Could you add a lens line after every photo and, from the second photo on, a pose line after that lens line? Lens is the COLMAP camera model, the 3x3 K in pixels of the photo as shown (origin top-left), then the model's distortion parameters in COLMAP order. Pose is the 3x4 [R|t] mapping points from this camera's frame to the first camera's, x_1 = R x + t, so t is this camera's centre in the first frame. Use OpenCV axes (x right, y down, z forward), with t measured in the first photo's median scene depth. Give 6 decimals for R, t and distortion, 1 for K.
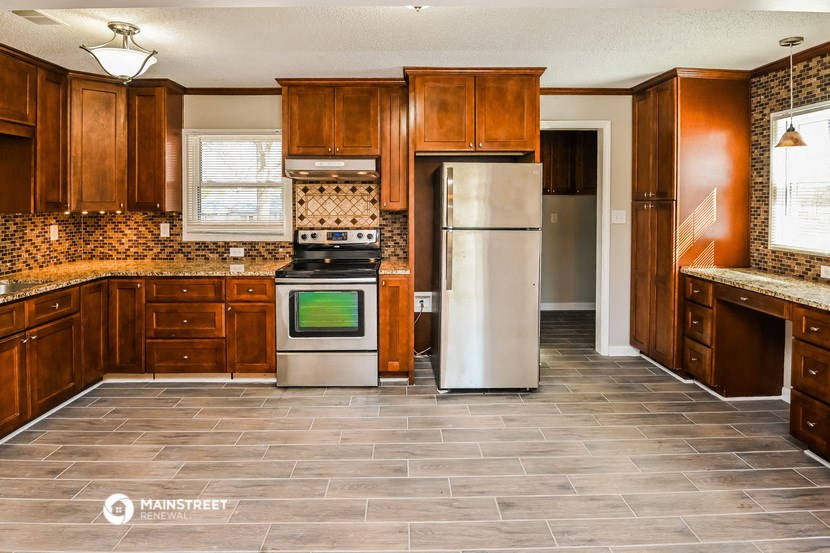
lens RADIAL K [[457.0, 0, 411.7], [0, 457.0, 207.7], [0, 0, 1]] dist [-0.024816, -0.000536]
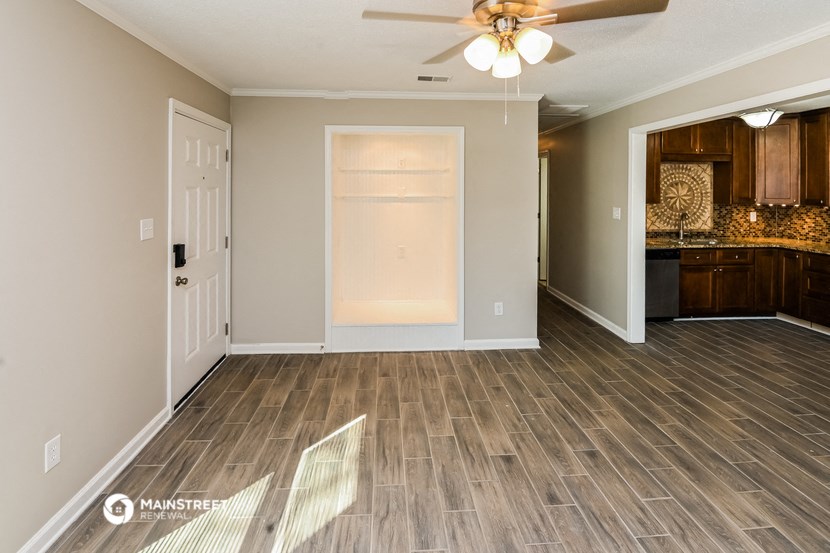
lens RADIAL K [[408.5, 0, 411.8], [0, 408.5, 186.1], [0, 0, 1]] dist [-0.019707, -0.001966]
pose [[0.043433, -0.008796, -0.999018, 0.543111], [-0.023427, 0.999677, -0.009821, -0.010155], [0.998782, 0.023830, 0.043213, -0.257004]]
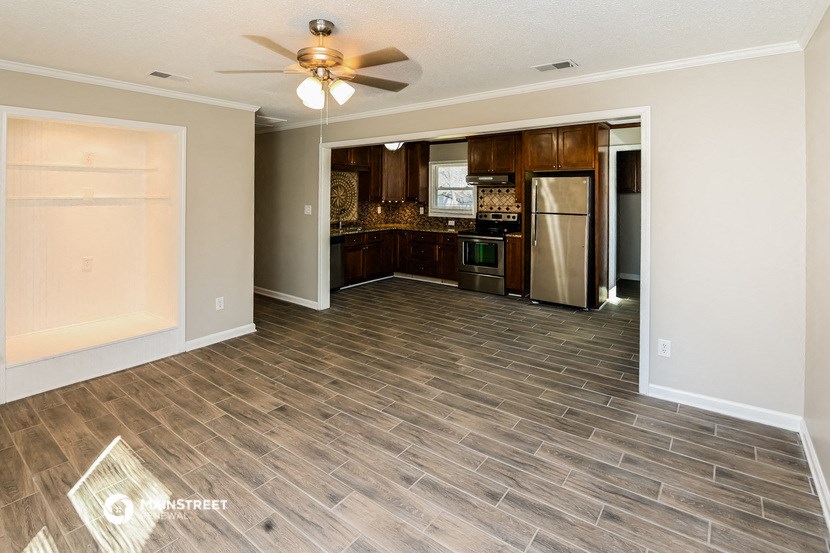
lens RADIAL K [[408.5, 0, 411.8], [0, 408.5, 186.1], [0, 0, 1]] dist [-0.019707, -0.001966]
pose [[0.787523, -0.007732, -0.616237, 0.592352], [-0.015383, 0.999363, -0.032197, -0.002030], [0.616094, 0.034836, 0.786902, -0.519356]]
